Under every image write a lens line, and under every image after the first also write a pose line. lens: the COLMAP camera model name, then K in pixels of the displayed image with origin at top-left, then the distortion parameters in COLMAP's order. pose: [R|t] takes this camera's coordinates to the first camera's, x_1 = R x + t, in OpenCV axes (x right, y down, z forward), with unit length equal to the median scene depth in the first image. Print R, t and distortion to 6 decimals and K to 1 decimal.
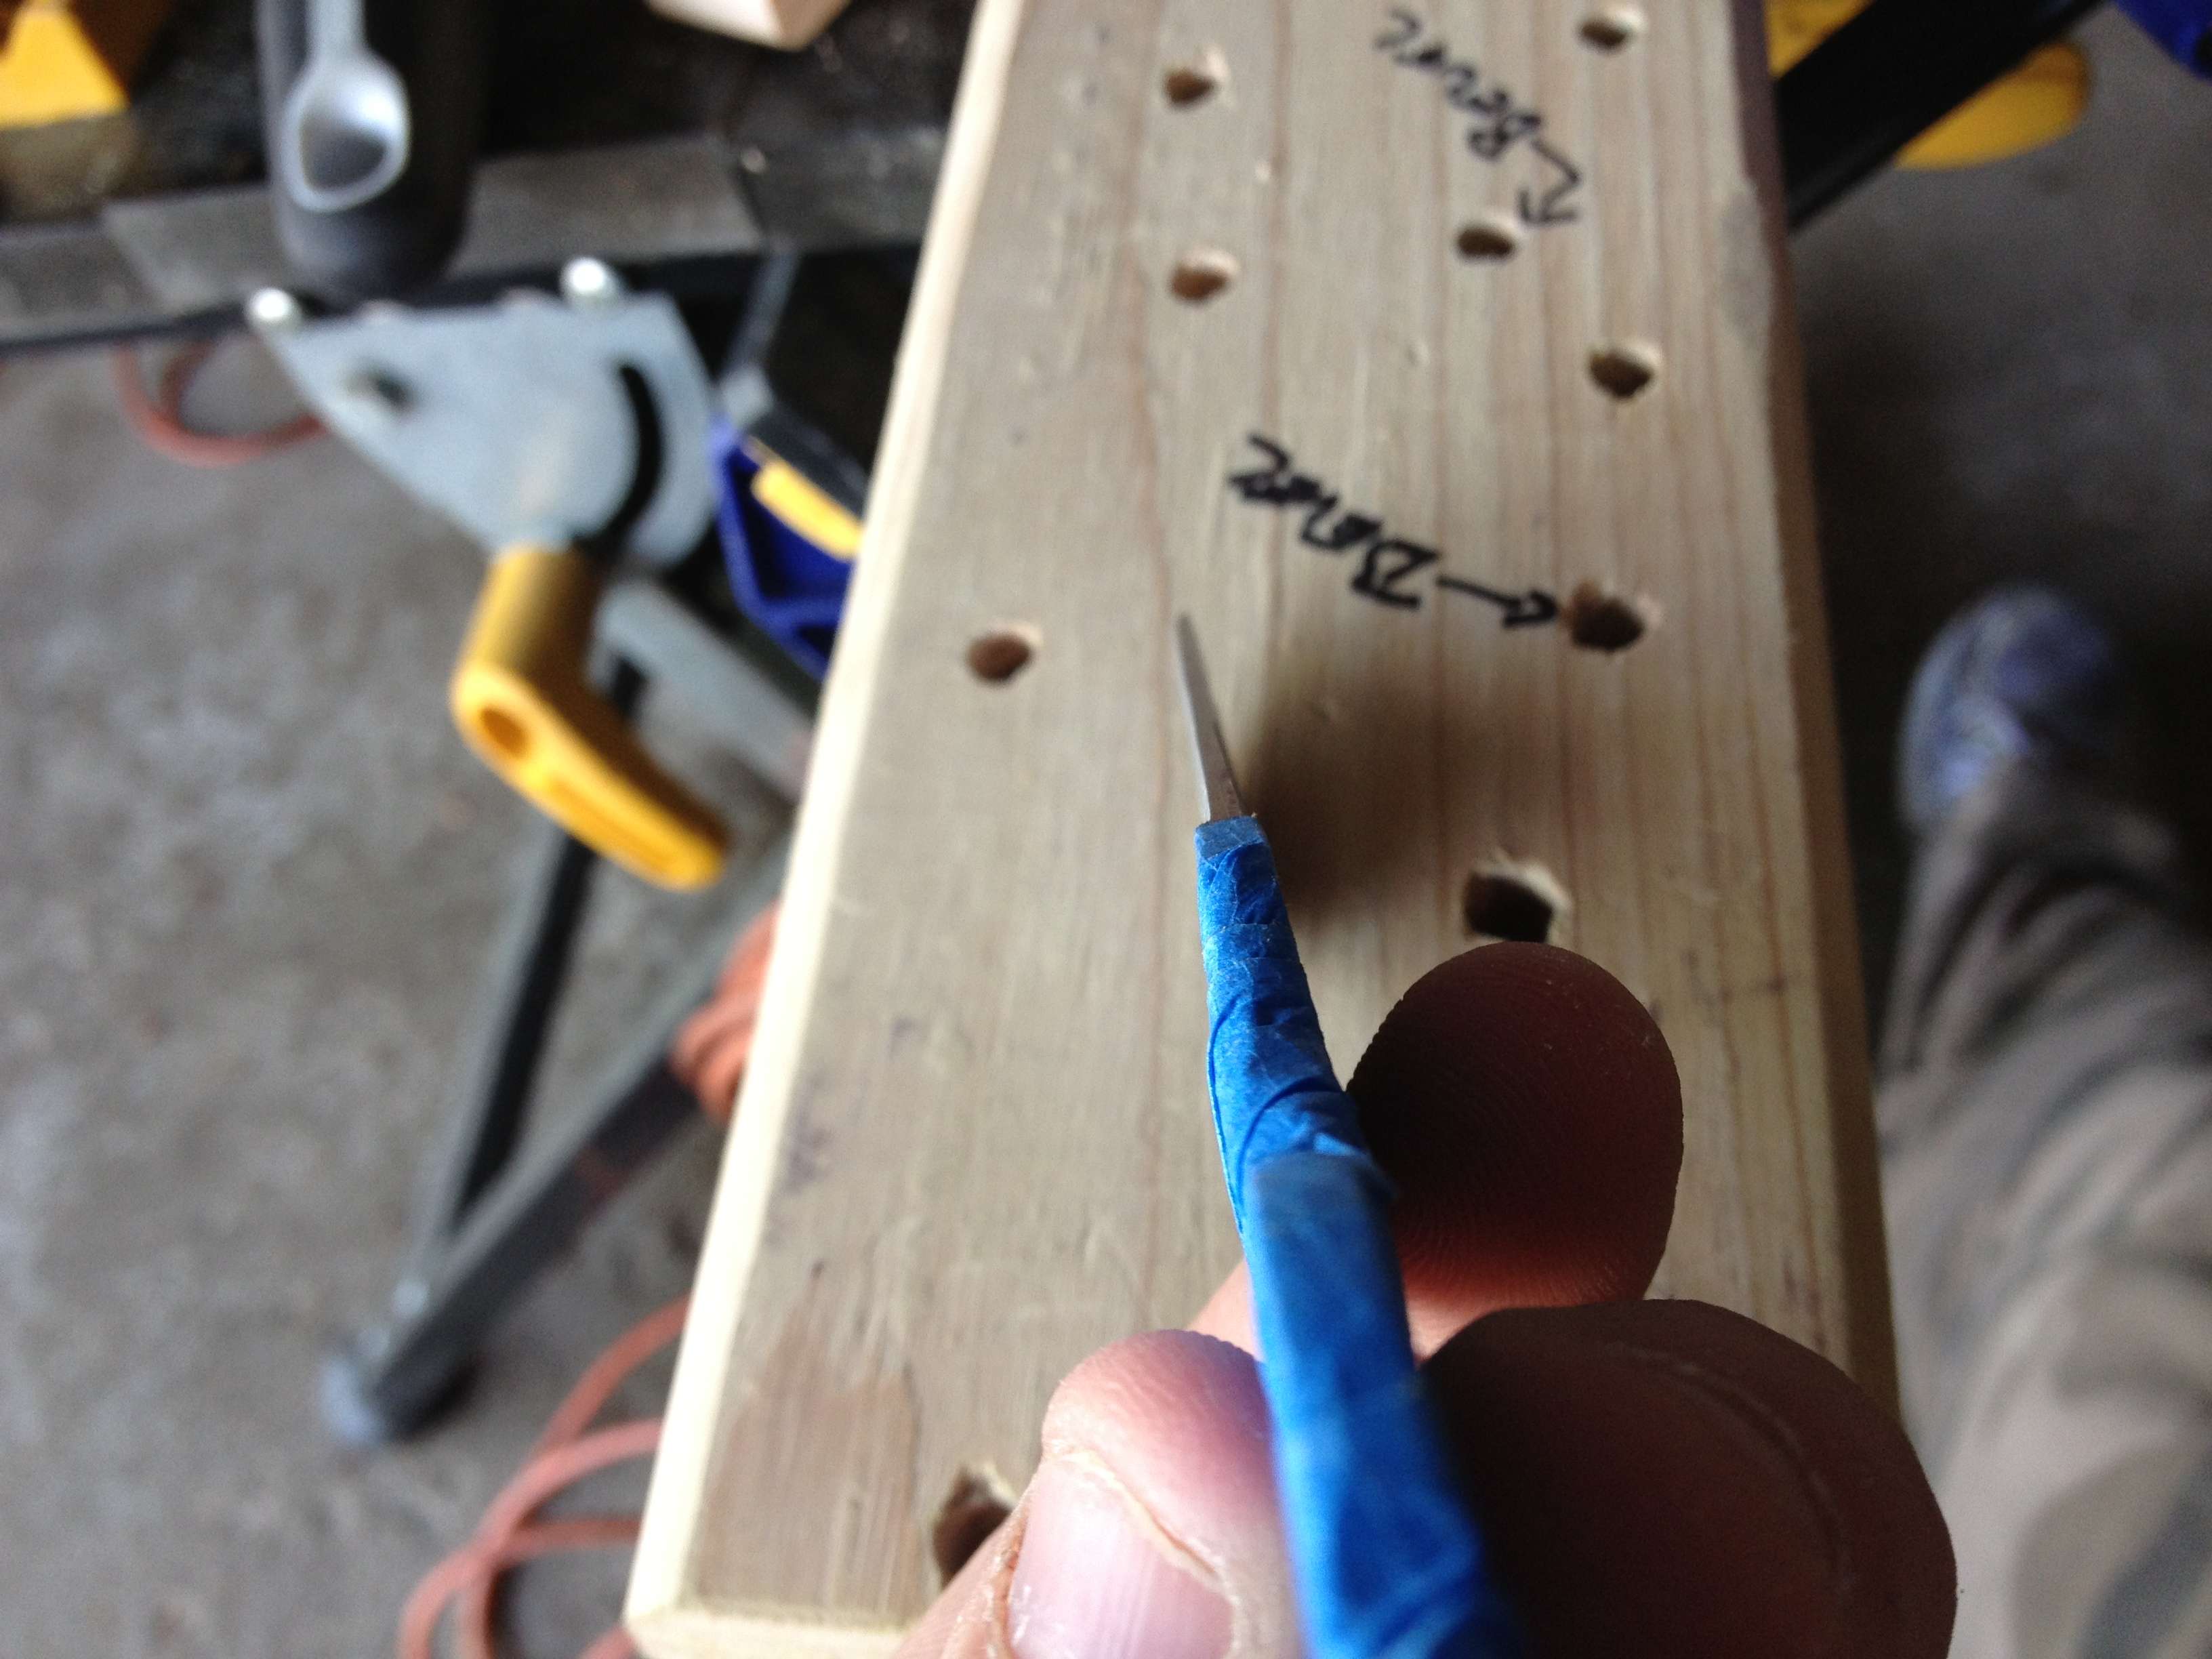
lens RADIAL K [[2232.4, 0, 1106.0], [0, 2232.4, 829.5], [0, 0, 1]] dist [0.091395, -0.322973]
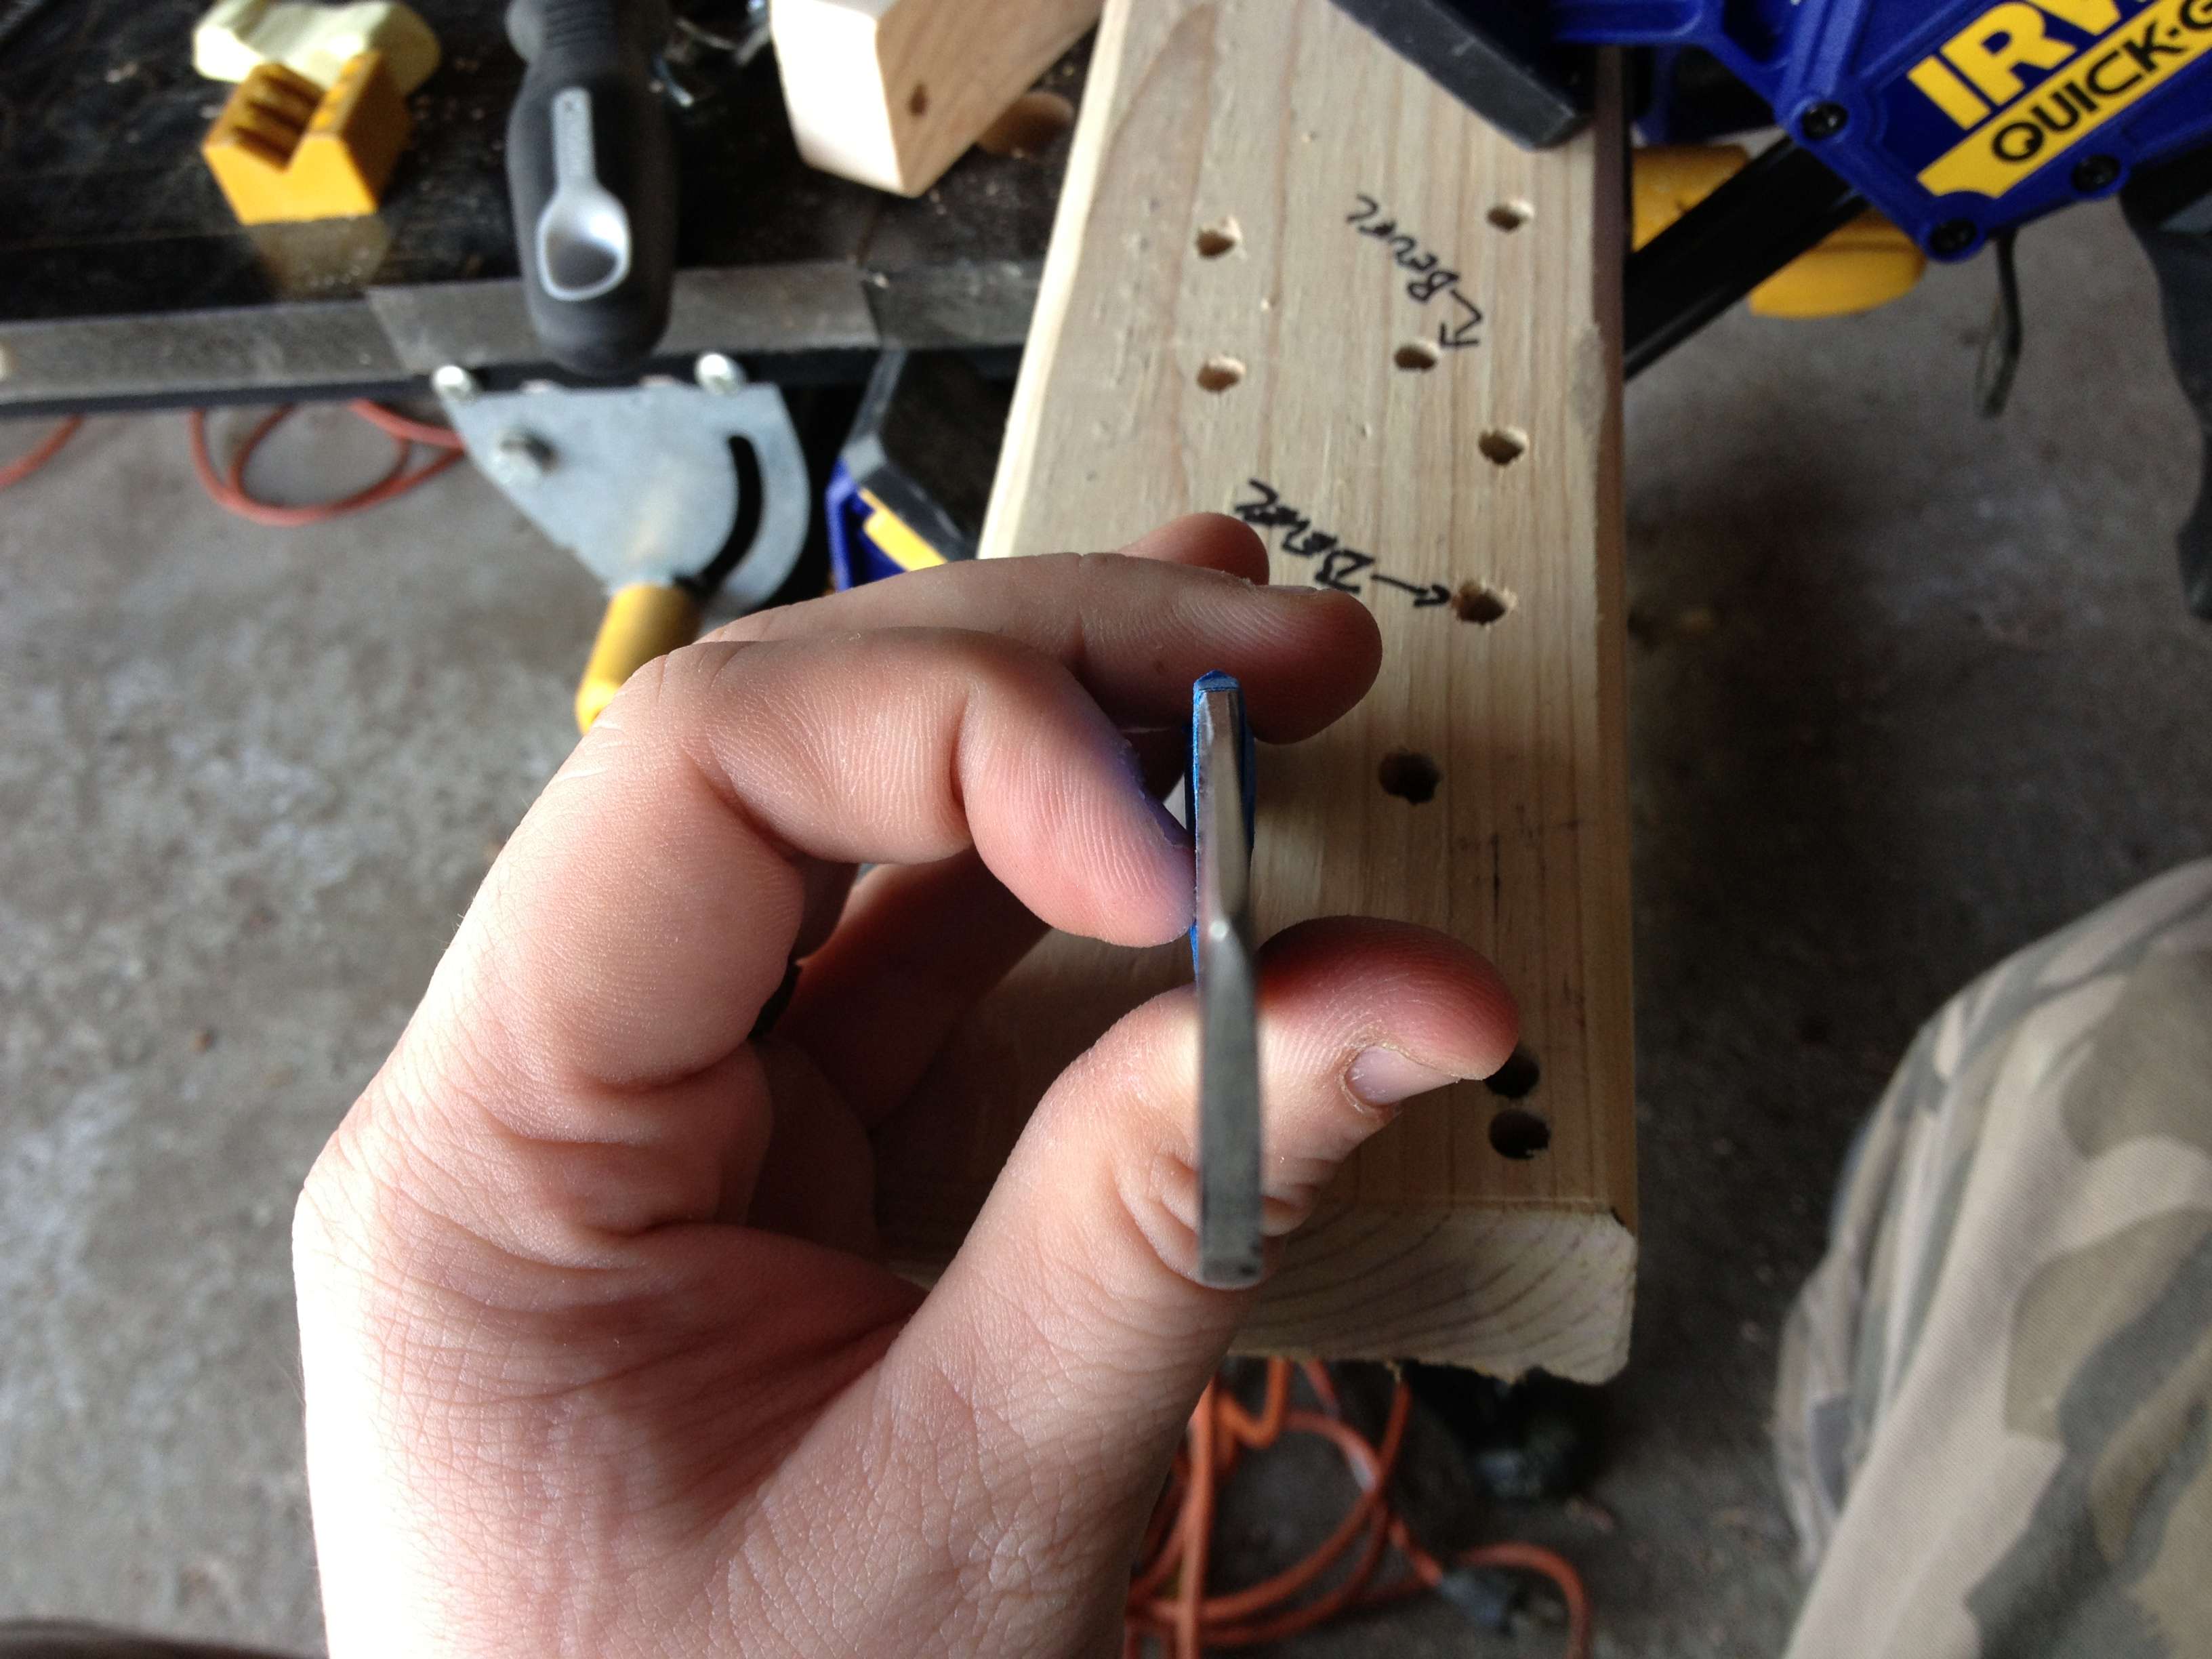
lens RADIAL K [[2183.4, 0, 1081.4], [0, 2183.4, 832.5], [0, 0, 1]] dist [0.082907, -0.271973]
pose [[0.999184, 0.040371, 0.001286, -0.036416], [-0.040273, 0.998185, -0.044767, 0.115043], [-0.003091, 0.044678, 0.998997, -0.397241]]
